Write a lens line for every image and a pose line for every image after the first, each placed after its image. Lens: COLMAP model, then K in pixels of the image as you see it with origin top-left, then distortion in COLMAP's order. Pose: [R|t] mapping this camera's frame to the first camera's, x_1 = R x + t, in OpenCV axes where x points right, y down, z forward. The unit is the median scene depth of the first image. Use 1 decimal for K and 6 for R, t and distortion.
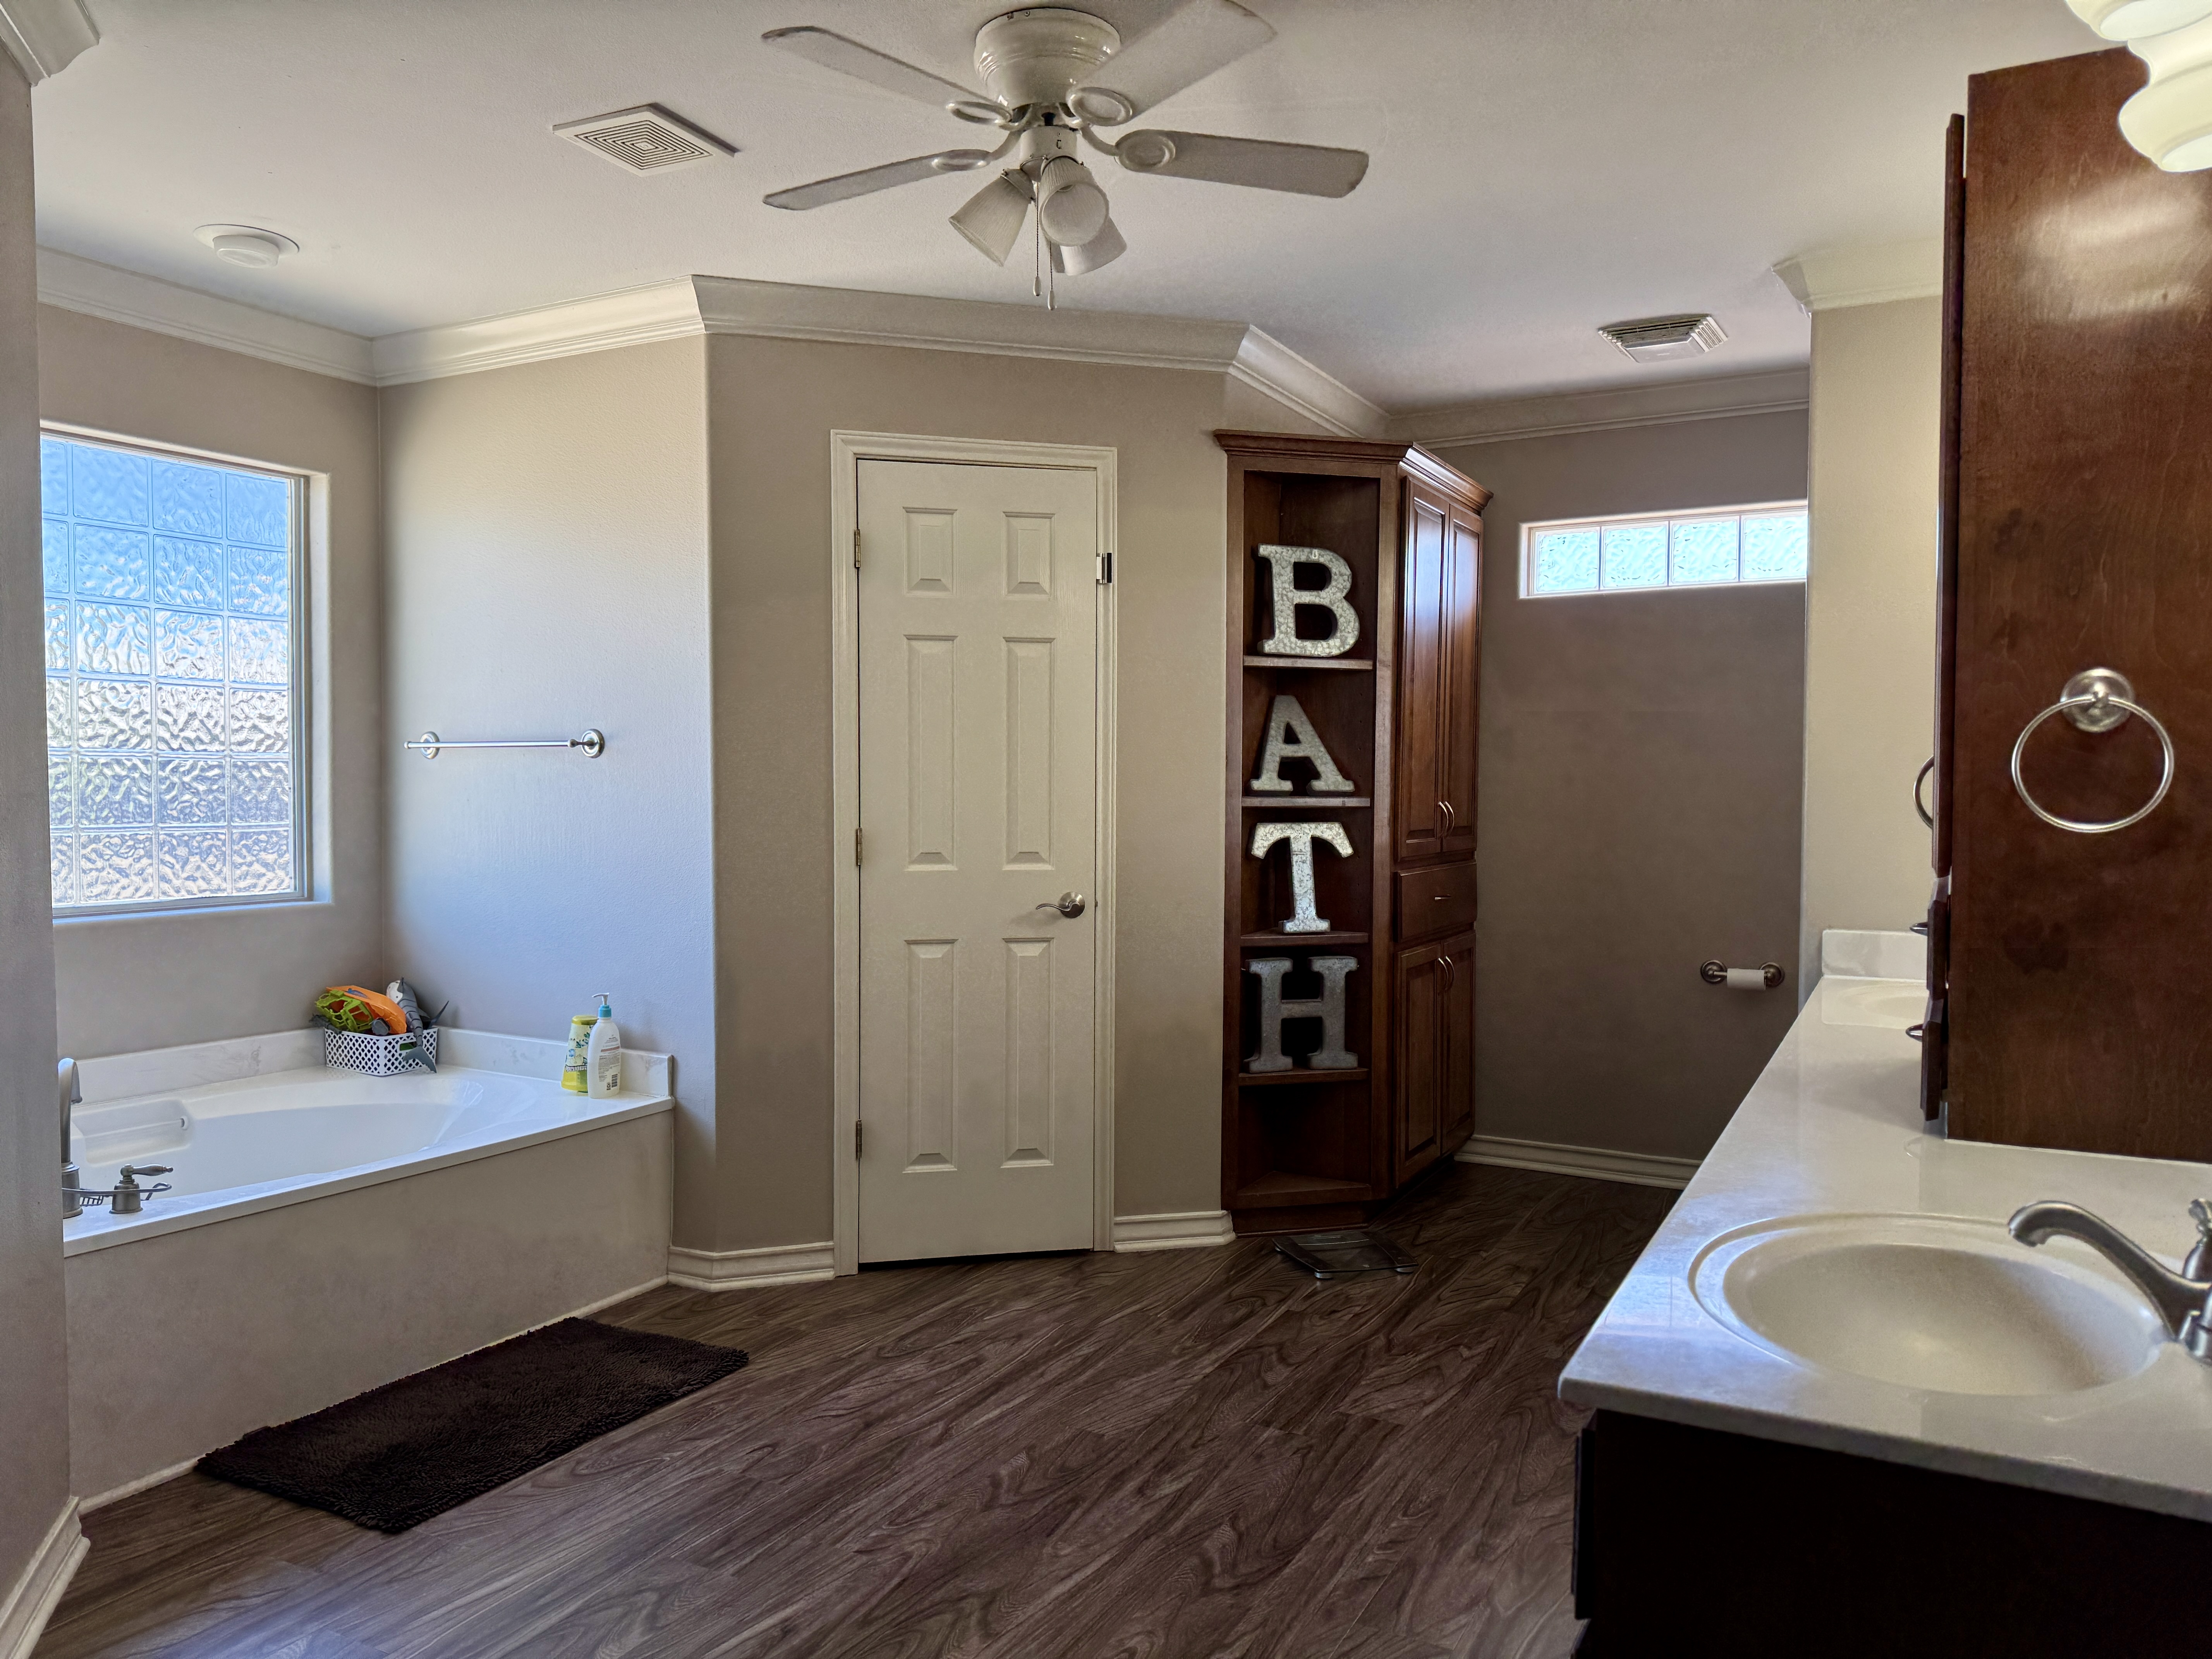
lens RADIAL K [[1575.1, 0, 1106.1], [0, 1575.1, 839.6], [0, 0, 1]] dist [0.066867, -0.083279]
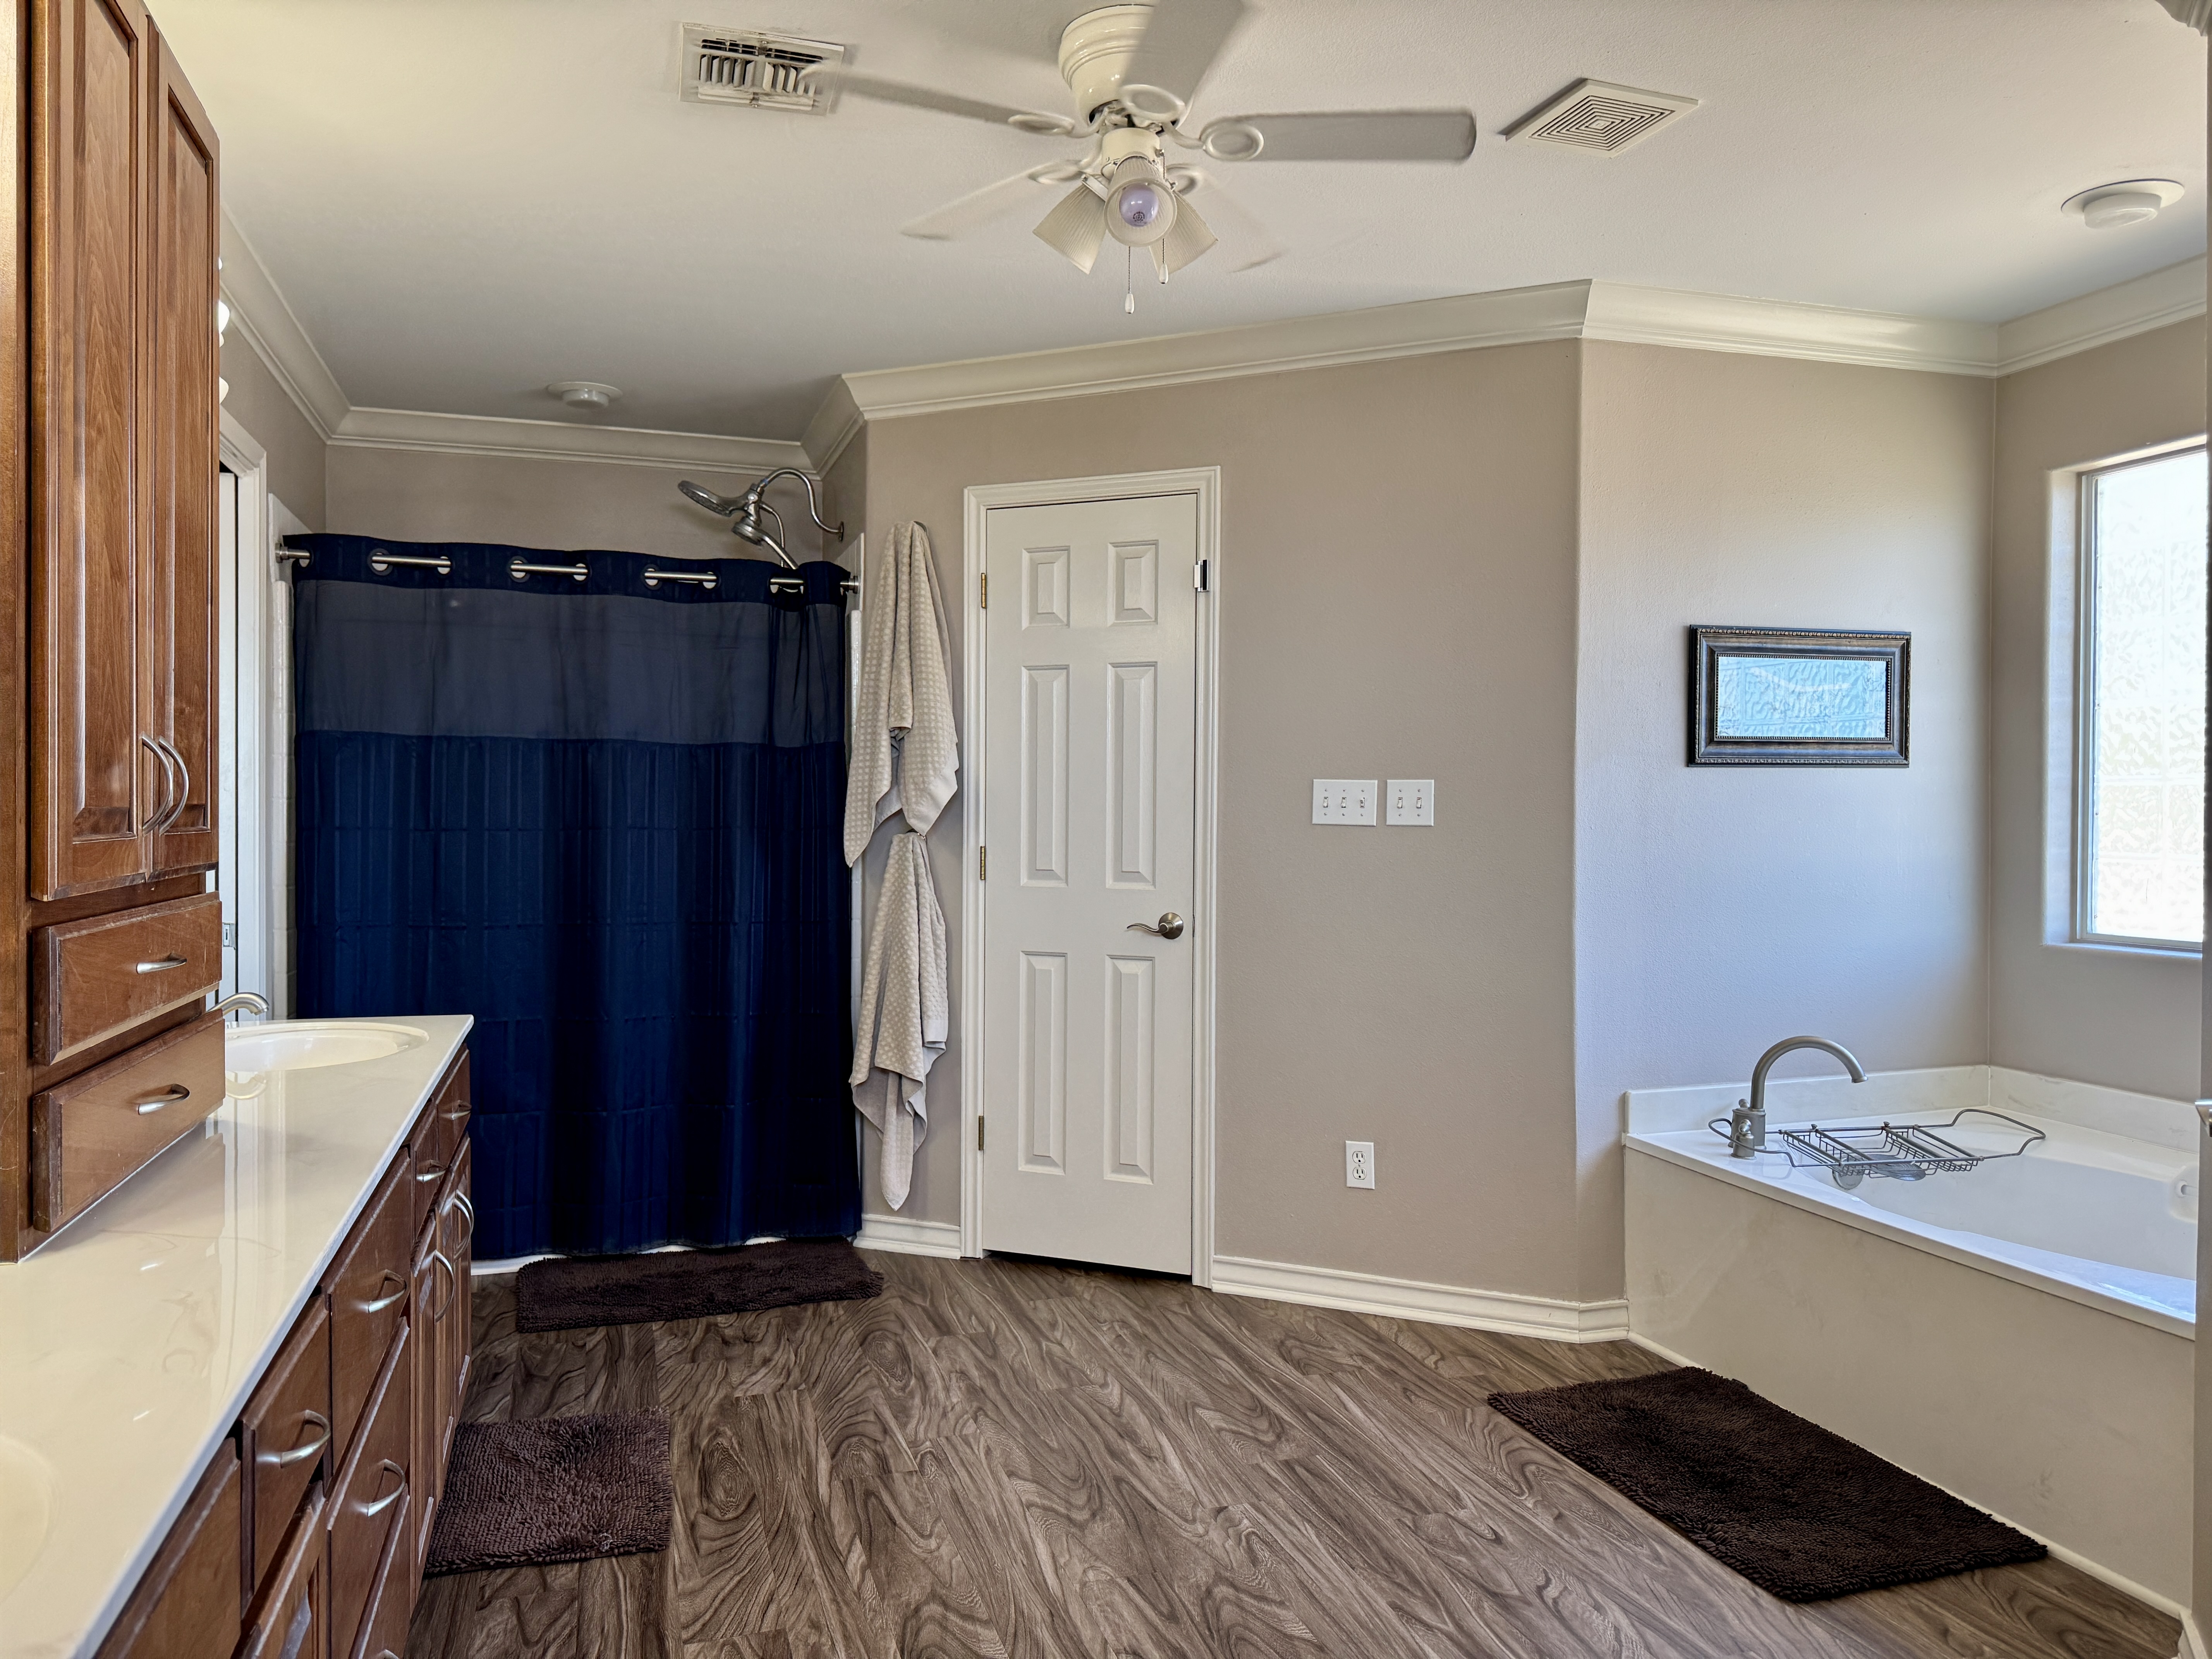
lens RADIAL K [[1575.1, 0, 1107.4], [0, 1575.1, 814.9], [0, 0, 1]] dist [0.066867, -0.083279]
pose [[-0.687847, -0.007385, -0.725818, 0.615972], [-0.042403, 0.998649, 0.030023, -0.044090], [0.724616, 0.051429, -0.687231, 1.495990]]
